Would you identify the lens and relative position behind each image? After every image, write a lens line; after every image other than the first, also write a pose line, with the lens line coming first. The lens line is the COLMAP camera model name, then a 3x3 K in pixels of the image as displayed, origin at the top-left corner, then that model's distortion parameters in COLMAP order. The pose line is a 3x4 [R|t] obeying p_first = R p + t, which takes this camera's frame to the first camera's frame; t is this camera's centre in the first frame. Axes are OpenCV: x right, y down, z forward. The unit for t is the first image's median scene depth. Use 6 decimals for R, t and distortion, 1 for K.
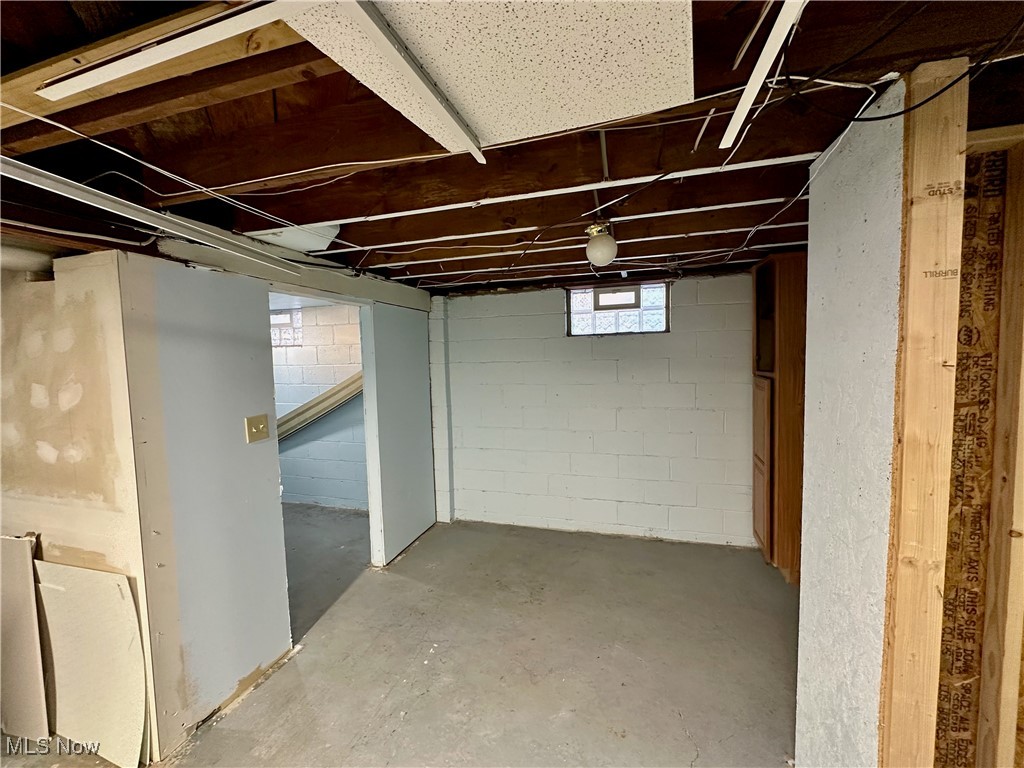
lens RADIAL K [[409.9, 0, 511.6], [0, 409.9, 379.4], [0, 0, 1]] dist [-0.002455, -0.000371]
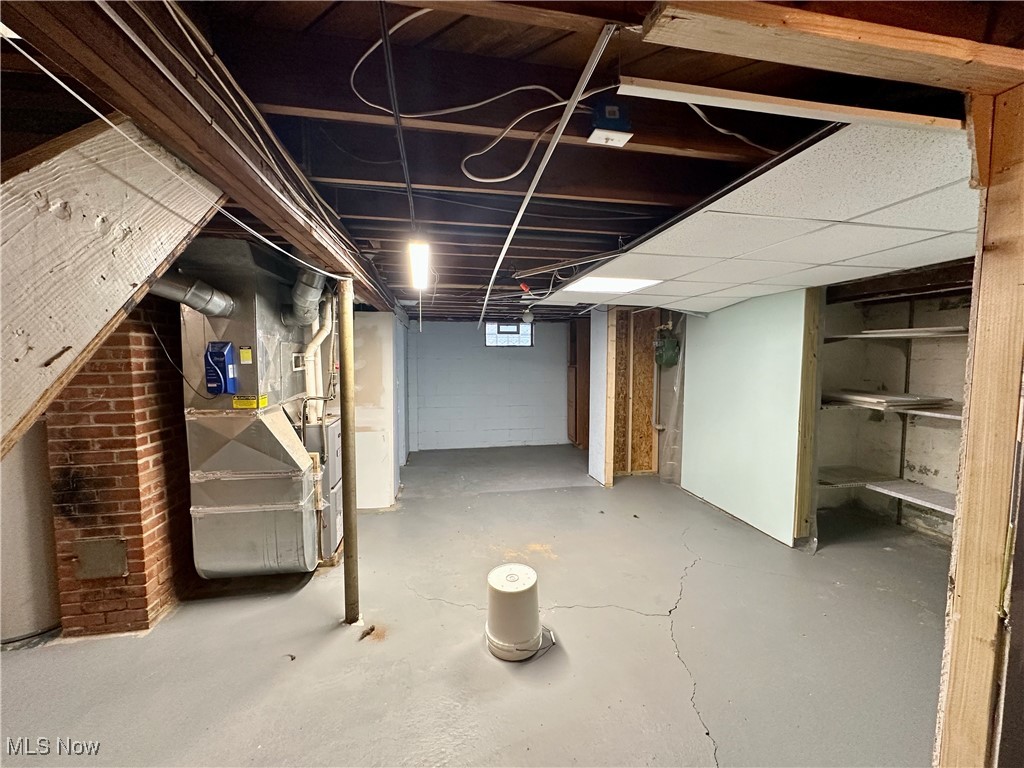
lens RADIAL K [[409.9, 0, 514.2], [0, 409.9, 385.1], [0, 0, 1]] dist [-0.002455, -0.000371]
pose [[0.886604, -0.004347, 0.462509, -0.657125], [0.005440, 0.999985, -0.001029, 0.083306], [-0.462497, 0.003428, 0.886614, -0.802754]]
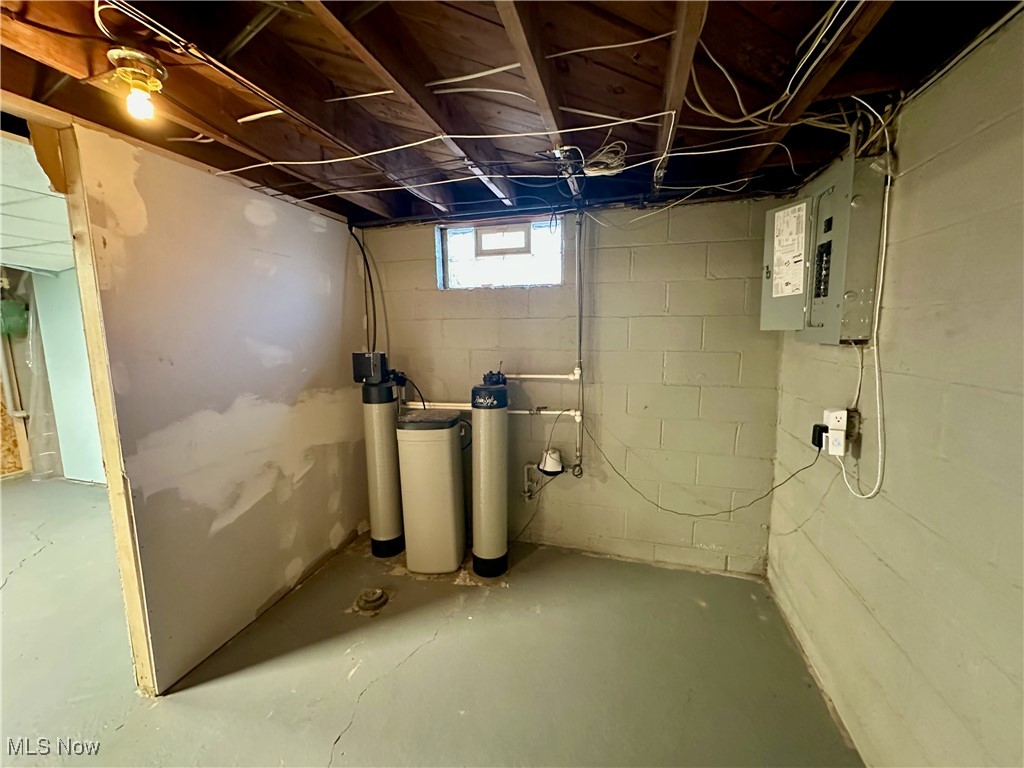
lens RADIAL K [[409.9, 0, 512.1], [0, 409.9, 378.3], [0, 0, 1]] dist [-0.002455, -0.000371]
pose [[-0.015643, -0.105963, 0.994247, -0.671716], [0.080292, 0.991024, 0.106883, 0.117934], [-0.996649, 0.081502, -0.006995, -1.083017]]
